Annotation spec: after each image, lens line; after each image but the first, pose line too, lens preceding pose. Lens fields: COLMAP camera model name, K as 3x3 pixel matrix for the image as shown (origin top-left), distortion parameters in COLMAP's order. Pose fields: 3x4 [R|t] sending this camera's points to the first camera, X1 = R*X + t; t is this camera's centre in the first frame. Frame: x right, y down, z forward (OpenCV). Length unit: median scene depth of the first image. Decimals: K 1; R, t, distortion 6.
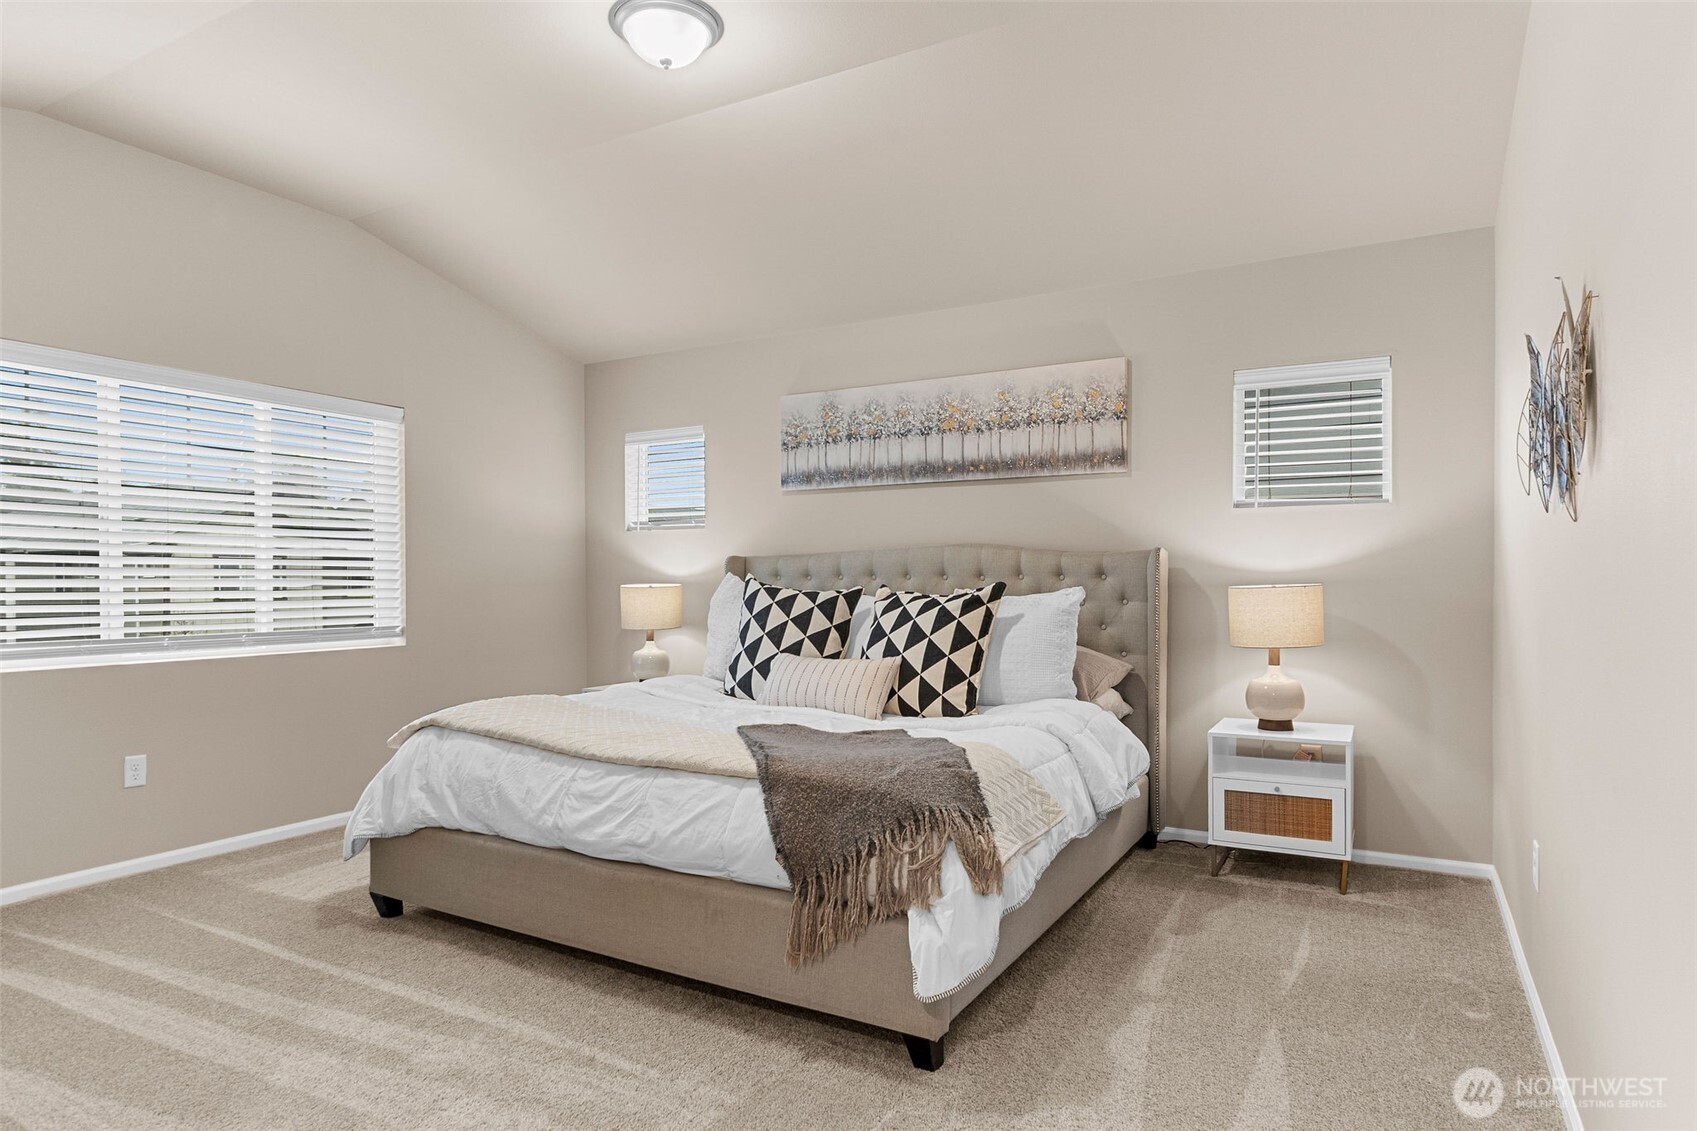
lens RADIAL K [[991.6, 0, 848.5], [0, 991.6, 565.5], [0, 0, 1]] dist [-0.005492, -0.000877]
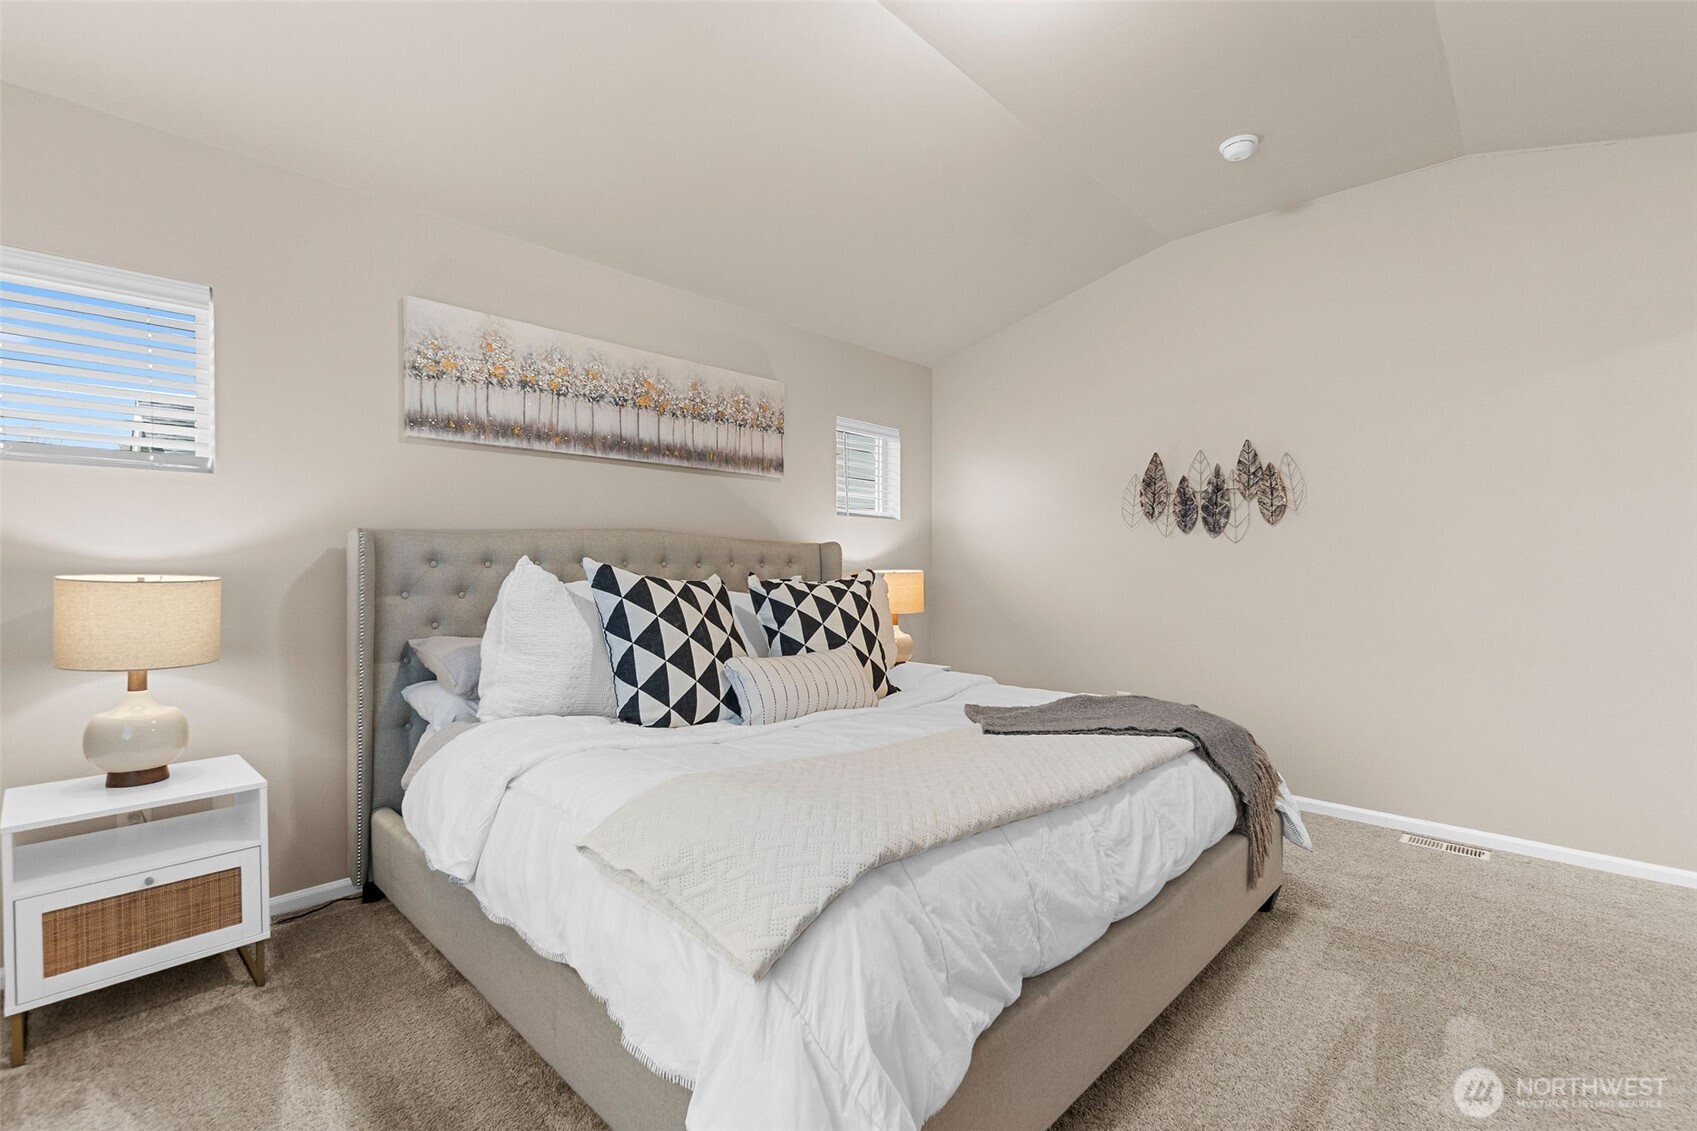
lens RADIAL K [[748.2, 0, 848.5], [0, 748.2, 565.5], [0, 0, 1]] dist [-0.018093, -0.000041]
pose [[0.243418, 0.005012, 0.969909, -0.538116], [-0.014954, 0.999887, -0.001414, 0.010934], [-0.969806, -0.014160, 0.243465, 0.645645]]
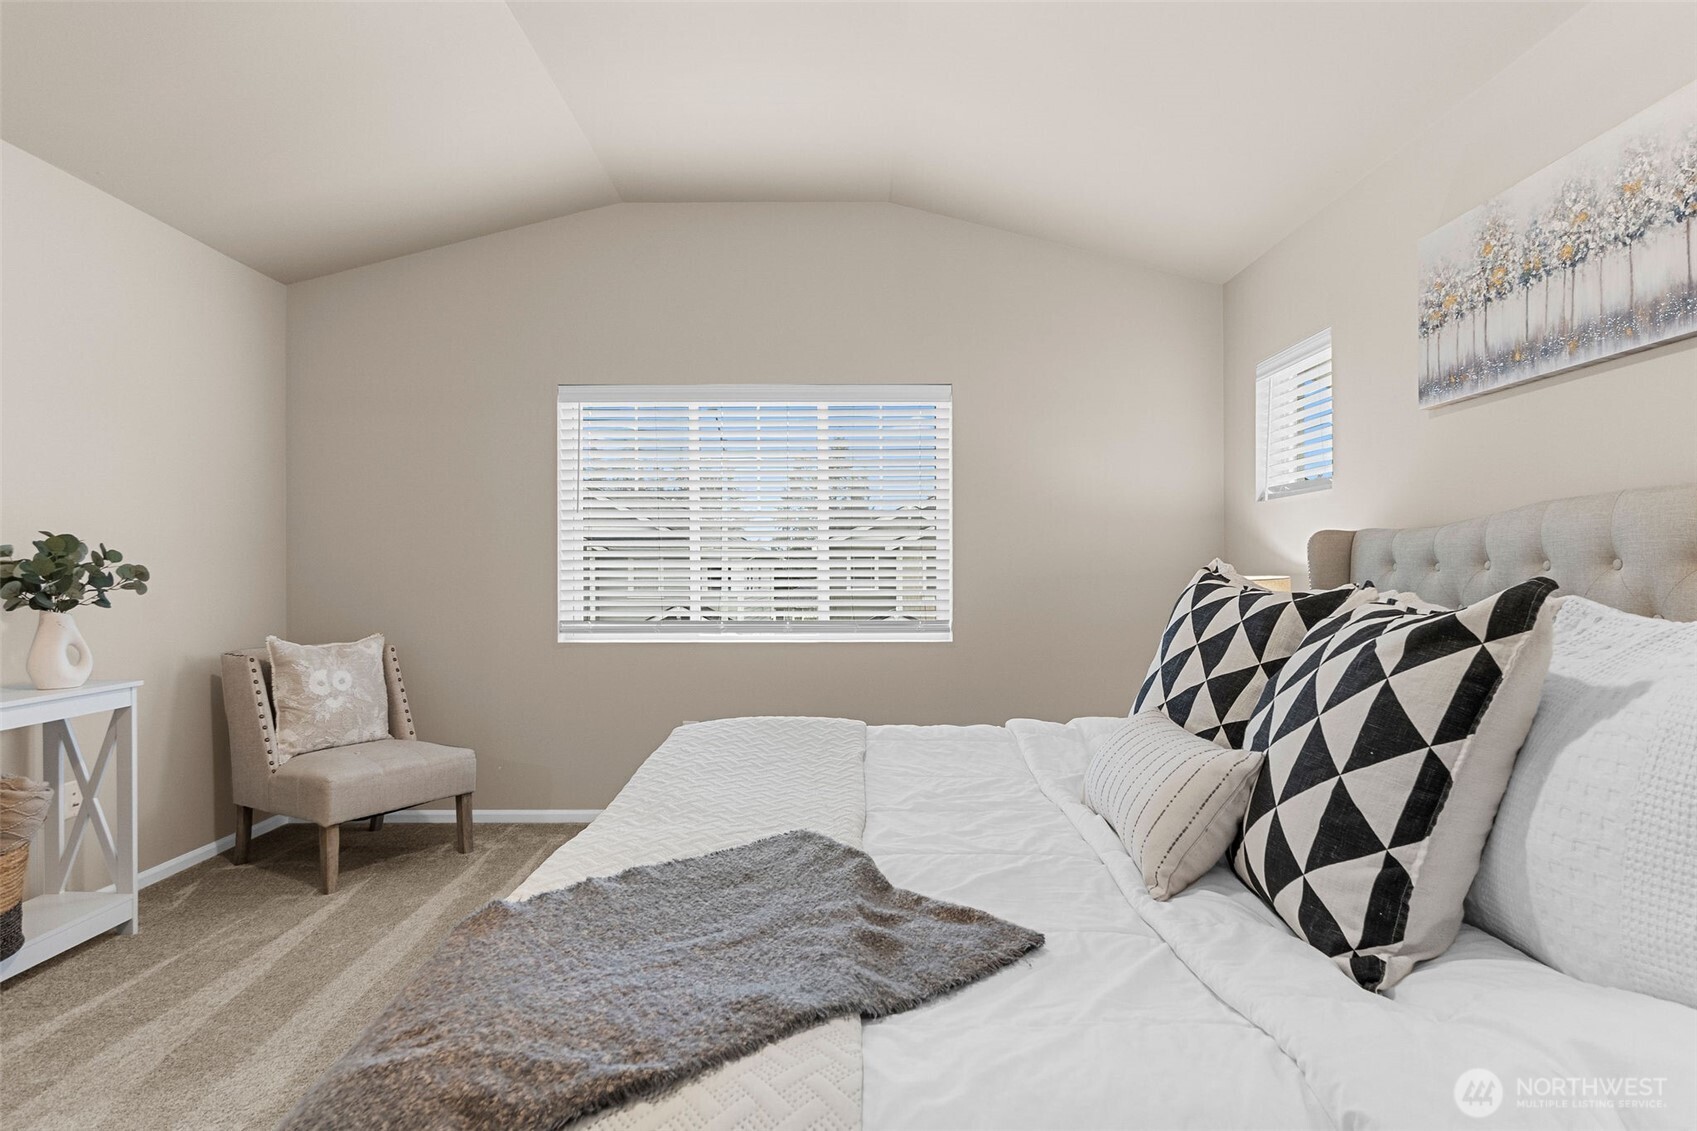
lens RADIAL K [[892.7, 0, 848.5], [0, 892.7, 565.5], [0, 0, 1]] dist [0.001130, 0.000876]
pose [[0.495587, -0.007445, -0.868527, 0.232008], [0.019146, 0.999814, 0.002354, 0.005965], [0.868347, -0.017795, 0.495637, 0.518637]]
